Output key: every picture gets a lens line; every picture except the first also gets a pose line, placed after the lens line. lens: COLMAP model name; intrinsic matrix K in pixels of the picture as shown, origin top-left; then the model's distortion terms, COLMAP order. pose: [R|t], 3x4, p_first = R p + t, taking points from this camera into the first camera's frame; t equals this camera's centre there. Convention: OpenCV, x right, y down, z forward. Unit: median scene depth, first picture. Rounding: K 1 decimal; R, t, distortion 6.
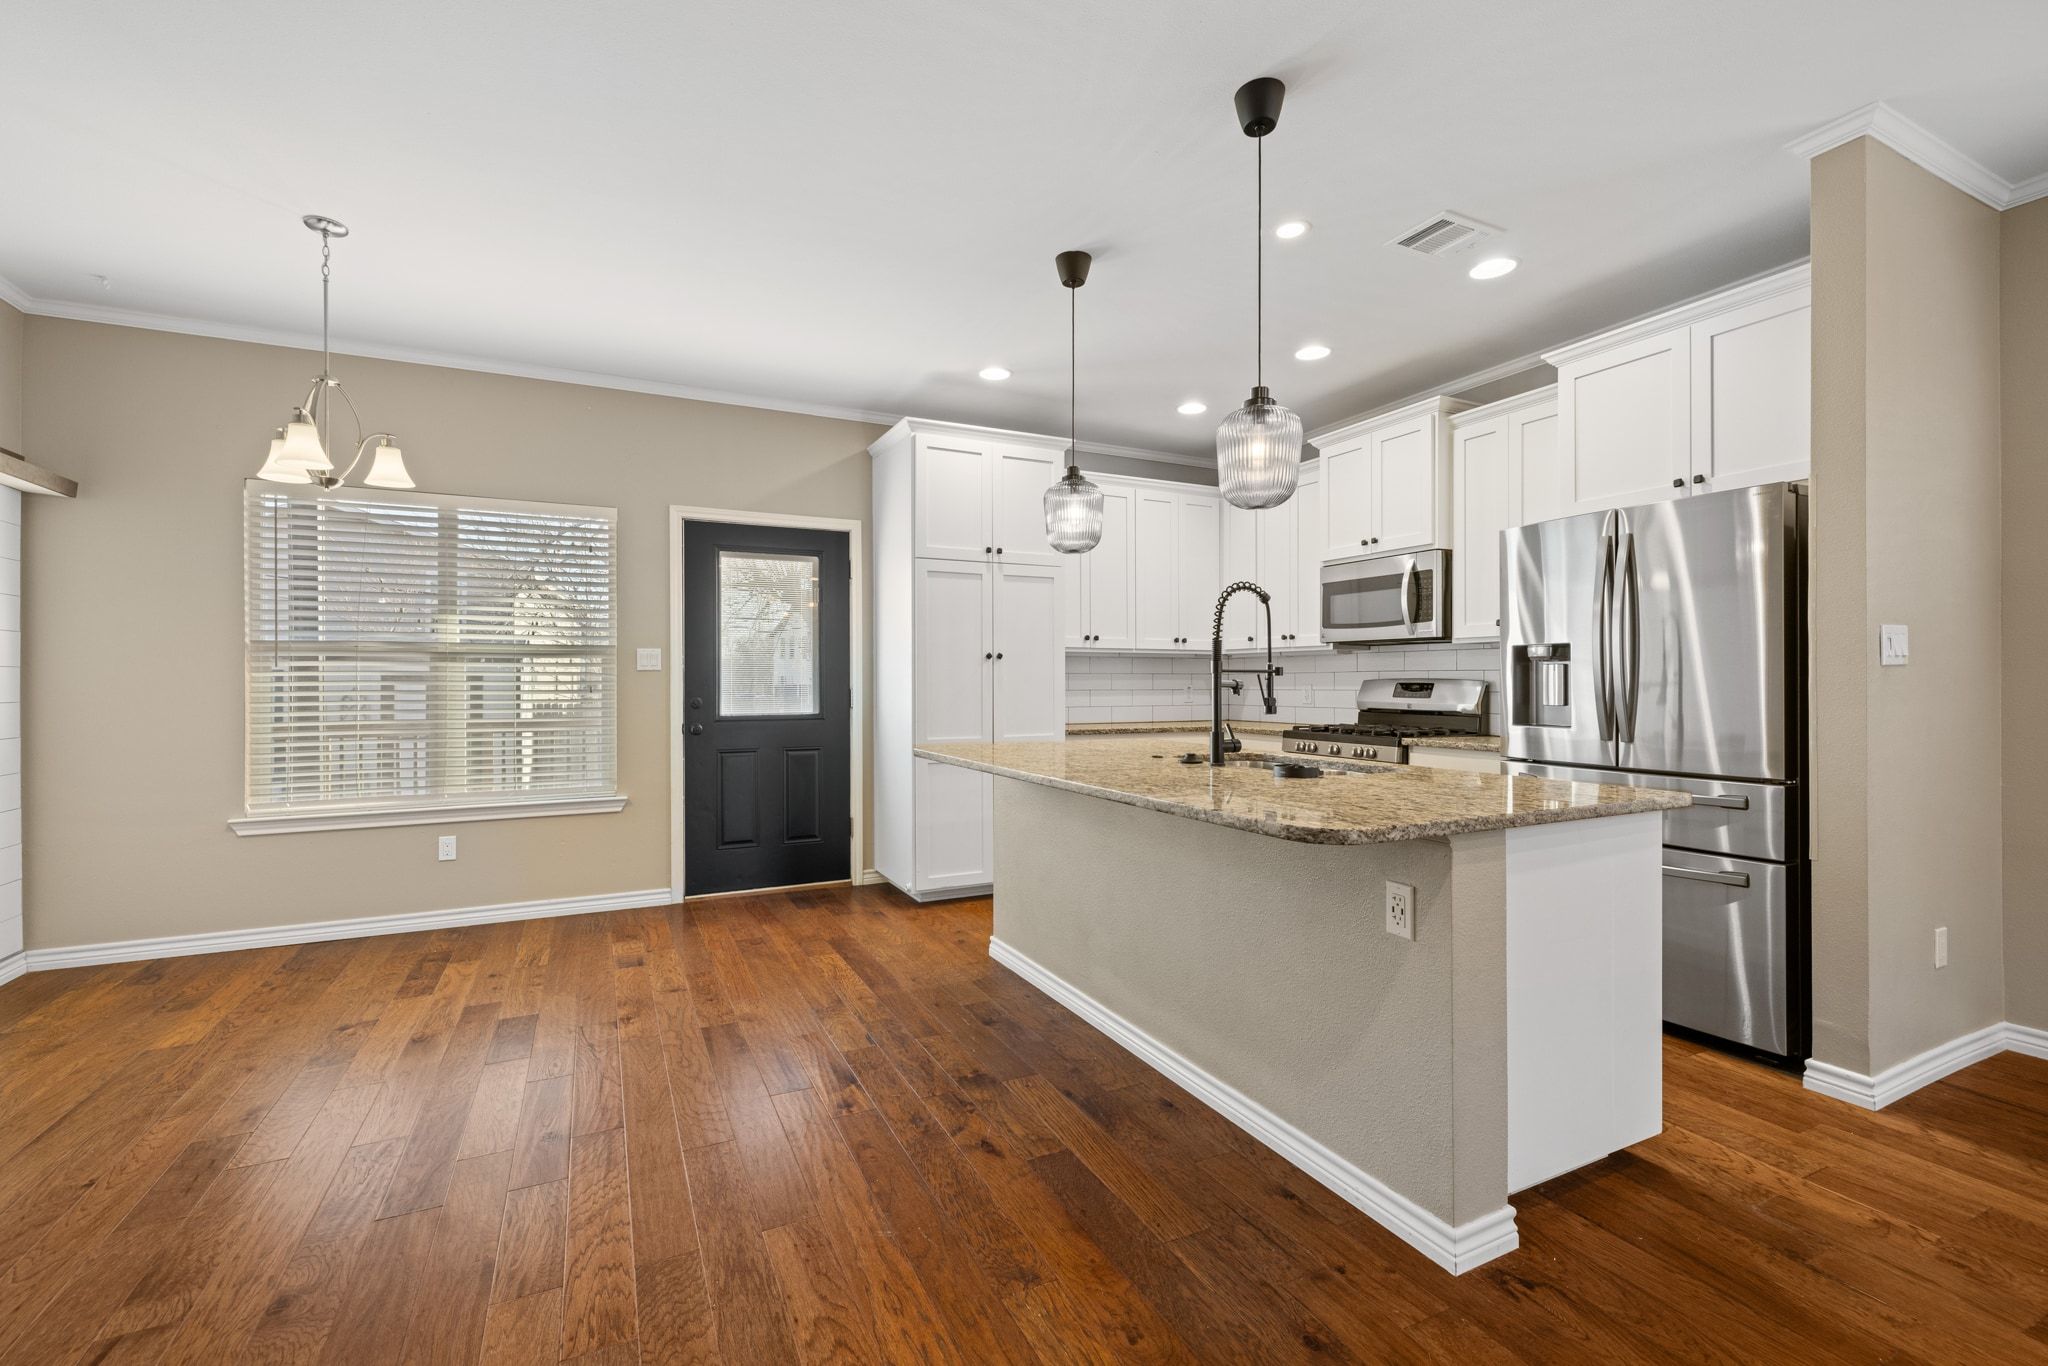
lens RADIAL K [[868.1, 0, 1011.5], [0, 868.1, 684.6], [0, 0, 1]] dist [0.001596, -0.000820]
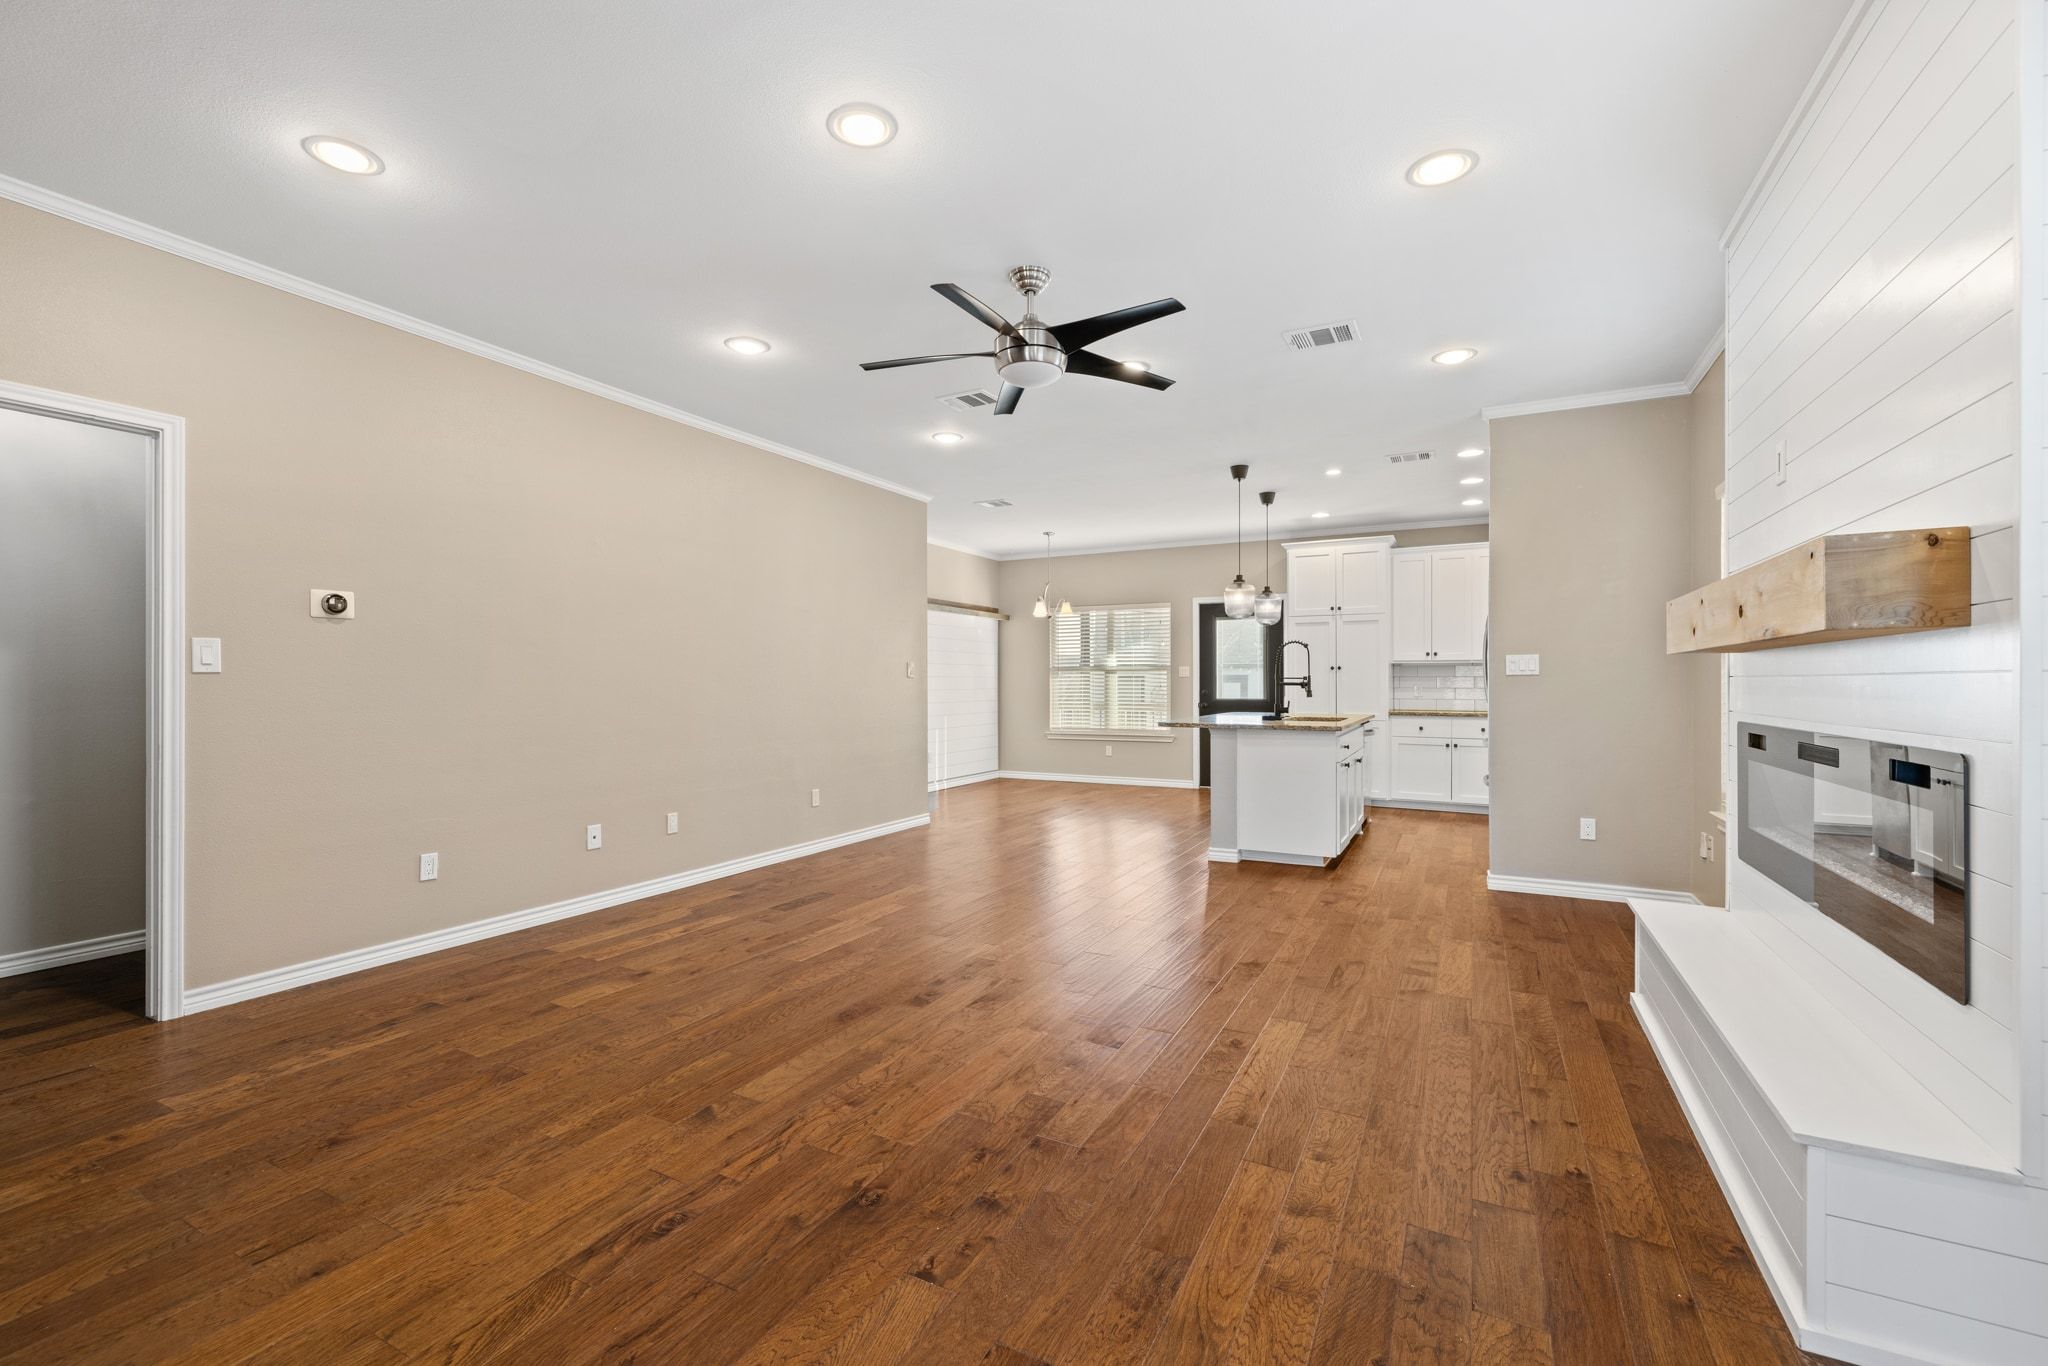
lens RADIAL K [[868.1, 0, 987.6], [0, 868.1, 684.8], [0, 0, 1]] dist [0.001596, -0.000820]
pose [[0.573065, 0.003177, -0.819504, 1.031483], [-0.002155, 0.999995, 0.002370, -0.000694], [0.819507, 0.000408, 0.573069, -0.602216]]
